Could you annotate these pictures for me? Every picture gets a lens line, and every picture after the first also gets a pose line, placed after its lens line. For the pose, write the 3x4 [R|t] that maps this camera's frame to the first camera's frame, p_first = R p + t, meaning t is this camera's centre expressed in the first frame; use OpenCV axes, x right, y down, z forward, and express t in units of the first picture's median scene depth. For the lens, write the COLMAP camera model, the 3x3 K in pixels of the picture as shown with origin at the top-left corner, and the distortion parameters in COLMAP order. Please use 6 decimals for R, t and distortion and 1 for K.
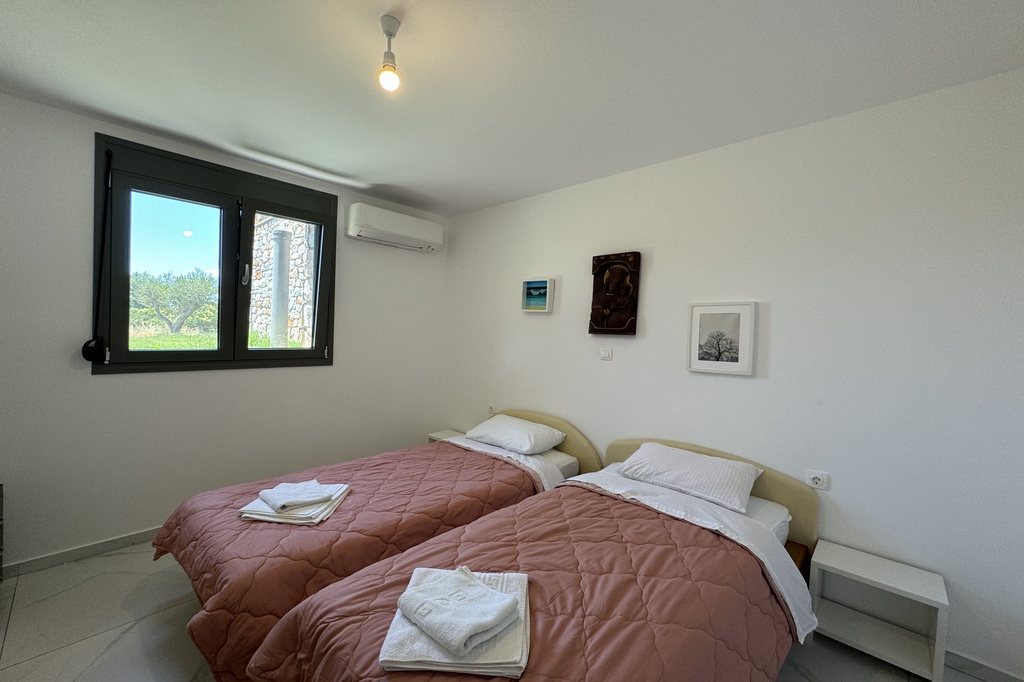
lens RADIAL K [[405.1, 0, 516.6], [0, 405.1, 349.5], [0, 0, 1]] dist [-0.002269, -0.000091]
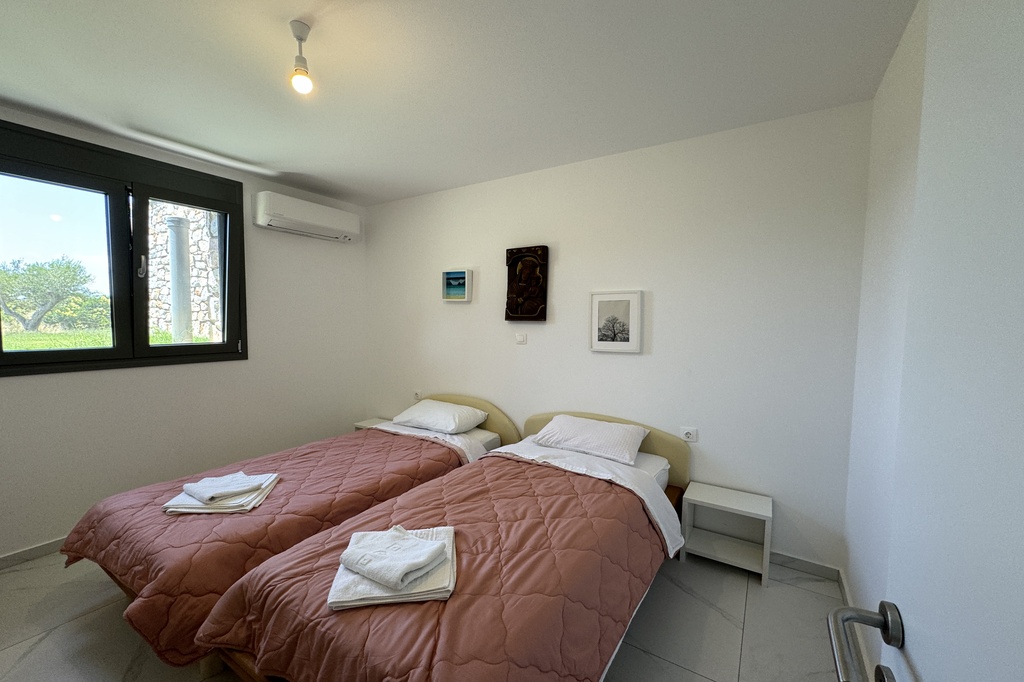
lens RADIAL K [[405.1, 0, 514.8], [0, 405.1, 355.0], [0, 0, 1]] dist [-0.002269, -0.000091]
pose [[0.983434, -0.039856, 0.176833, 0.008270], [0.031645, 0.998297, 0.049015, 0.001524], [-0.178485, -0.042607, 0.983020, -0.106406]]
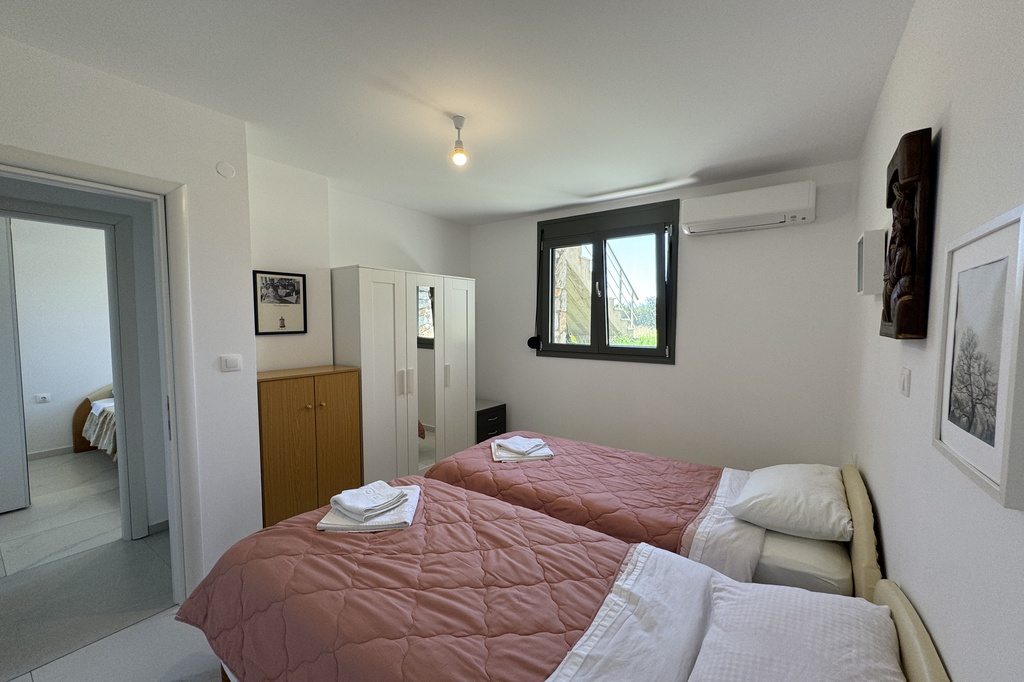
lens RADIAL K [[405.1, 0, 504.0], [0, 405.1, 348.1], [0, 0, 1]] dist [-0.002269, -0.000091]
pose [[0.119977, 0.035310, -0.992149, 0.798827], [-0.042896, 0.998618, 0.030353, -0.024981], [0.991849, 0.038917, 0.121326, 0.686538]]
